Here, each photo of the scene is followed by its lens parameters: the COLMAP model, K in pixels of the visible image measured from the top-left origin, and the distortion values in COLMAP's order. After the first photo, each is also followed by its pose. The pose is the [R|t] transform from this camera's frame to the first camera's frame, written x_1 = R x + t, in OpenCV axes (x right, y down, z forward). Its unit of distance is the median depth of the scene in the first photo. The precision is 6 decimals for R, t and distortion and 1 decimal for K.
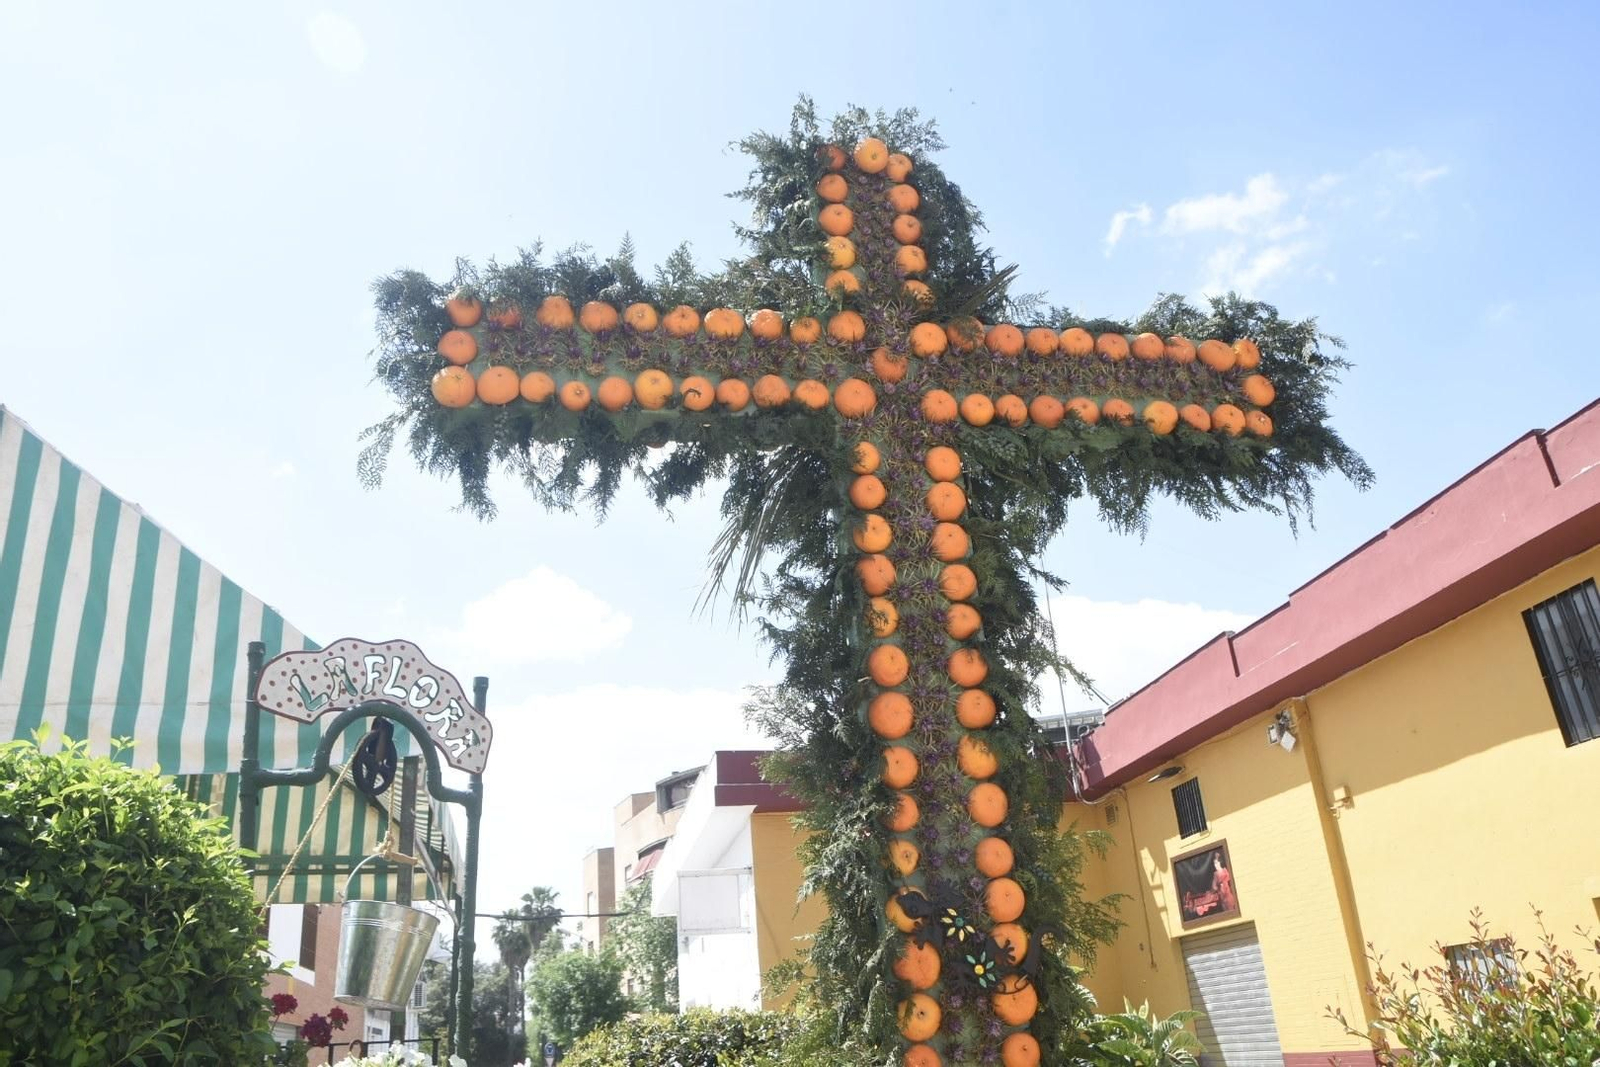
lens RADIAL K [[1191.9, 0, 793.9], [0, 1191.9, 569.0], [0, 0, 1]] dist [-0.136916, 0.123499]
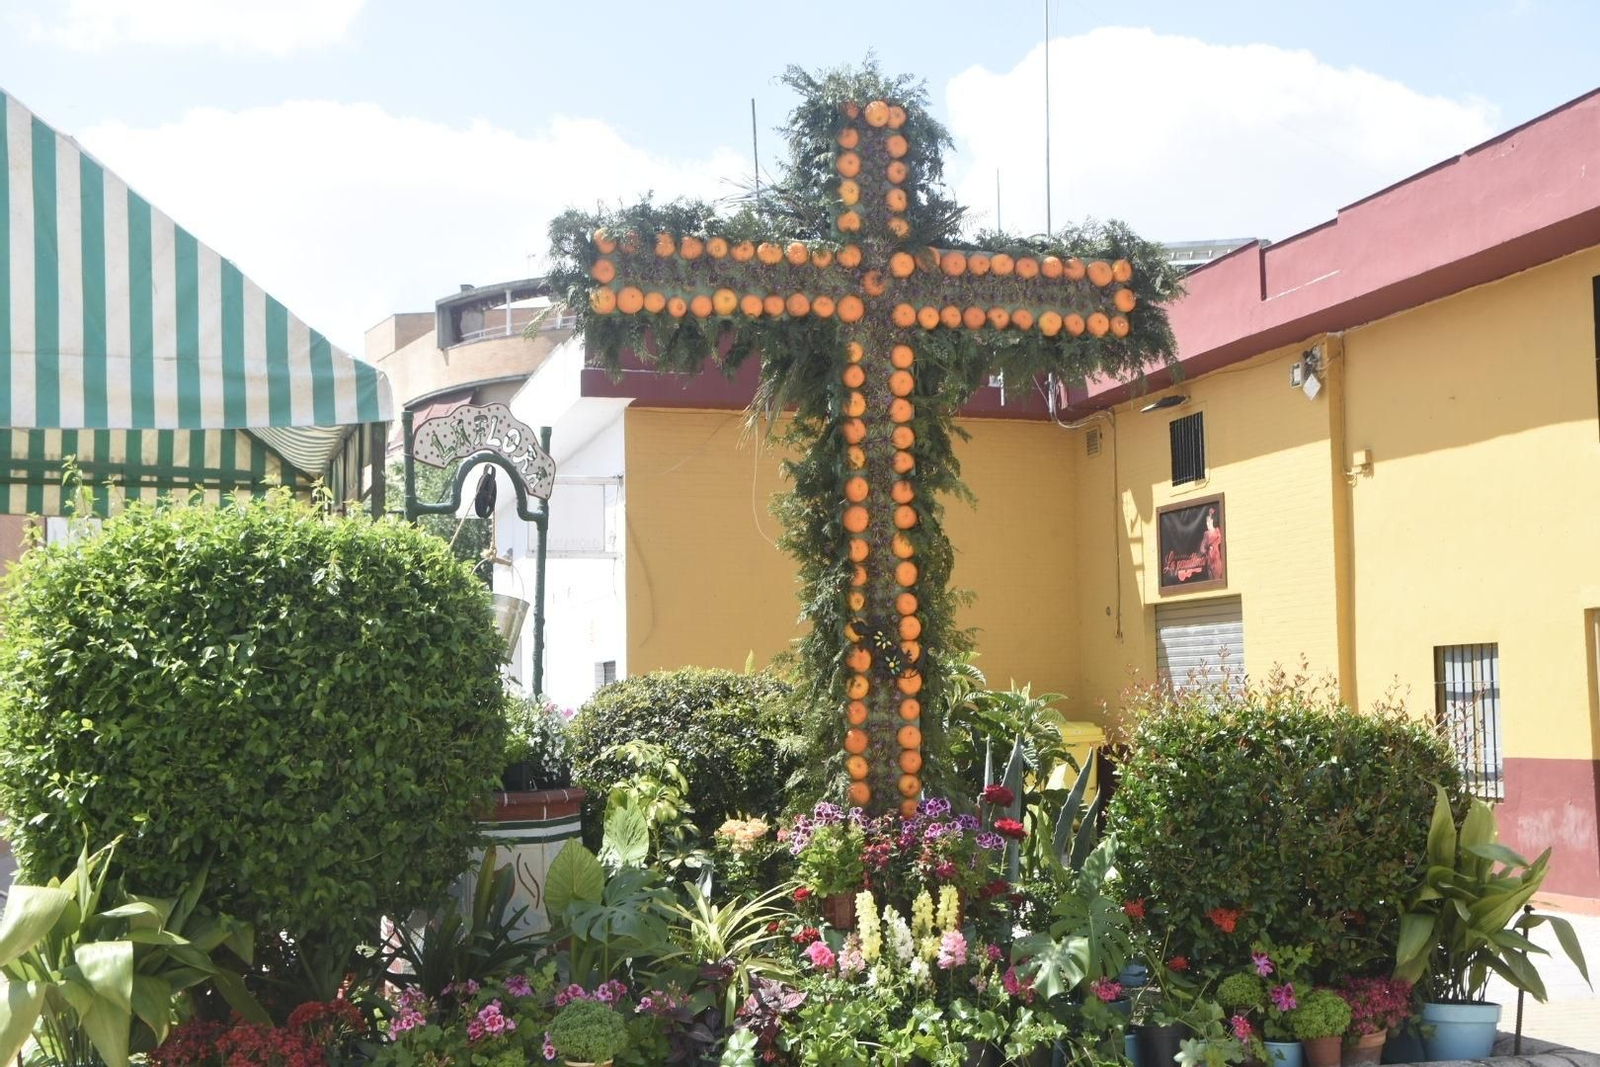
lens RADIAL K [[2266.2, 0, 758.9], [0, 2266.2, 589.4], [0, 0, 1]] dist [0.072236, 0.074044]
pose [[0.994838, 0.060095, 0.081774, -0.273802], [-0.083668, 0.941723, 0.325819, -0.717775], [-0.057428, -0.330978, 0.941889, -1.812615]]
